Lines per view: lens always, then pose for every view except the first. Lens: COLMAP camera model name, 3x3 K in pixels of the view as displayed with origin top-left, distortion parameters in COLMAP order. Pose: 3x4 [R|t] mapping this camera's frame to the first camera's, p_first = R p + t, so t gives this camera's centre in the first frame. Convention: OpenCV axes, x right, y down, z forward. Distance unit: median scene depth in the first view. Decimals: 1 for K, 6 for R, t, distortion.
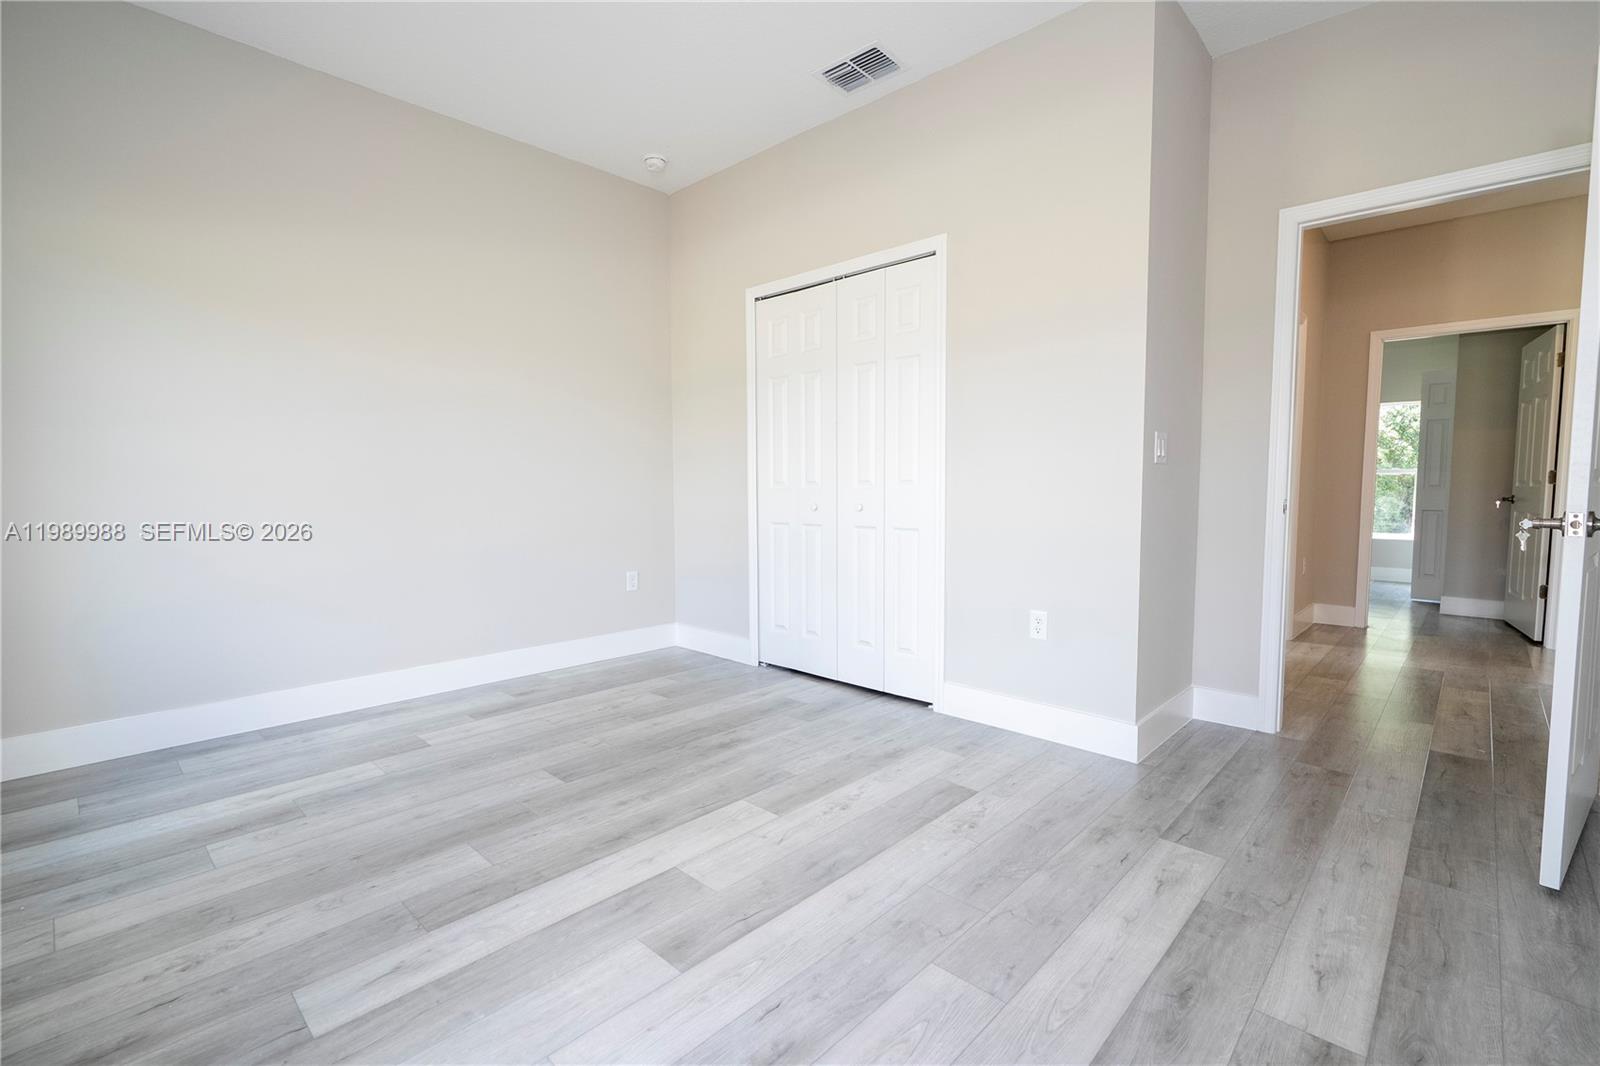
lens RADIAL K [[720.5, 0, 810.6], [0, 720.5, 536.5], [0, 0, 1]] dist [0.000620, 0.000622]
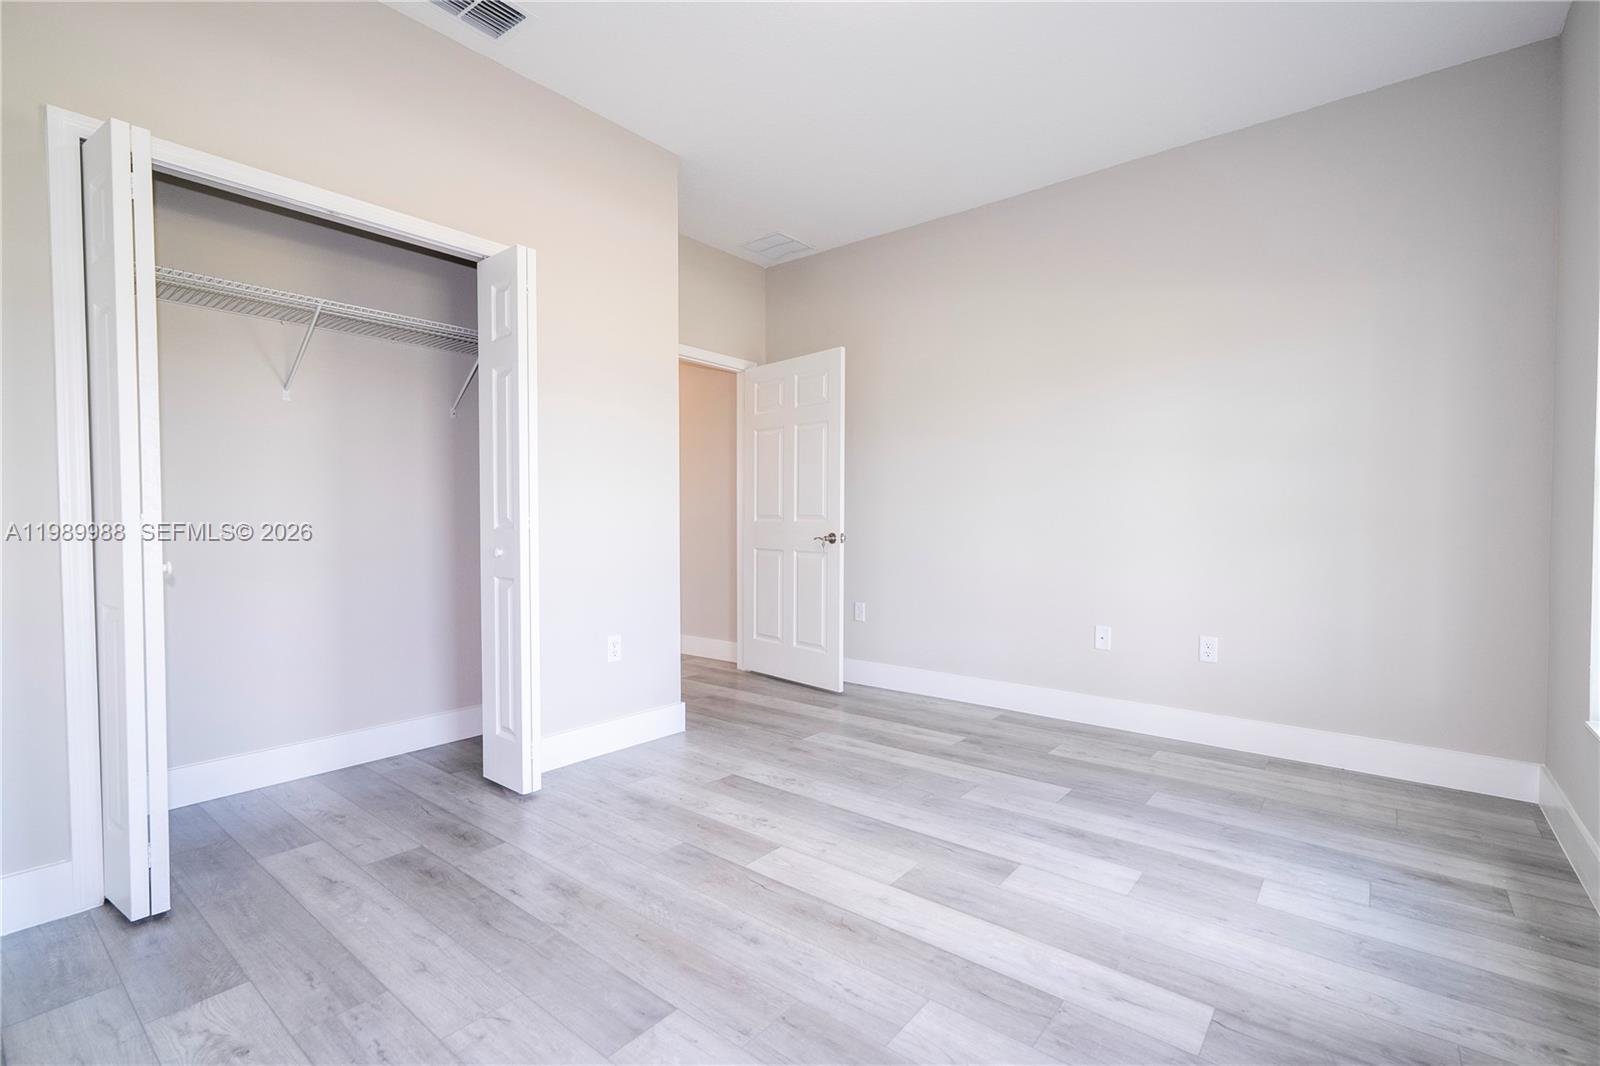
lens RADIAL K [[720.5, 0, 808.6], [0, 720.5, 536.3], [0, 0, 1]] dist [0.000620, 0.000622]
pose [[-0.078575, -0.023016, 0.996642, -1.166085], [0.069624, 0.997166, 0.028518, -0.088174], [-0.994474, 0.071632, -0.076750, 1.108211]]
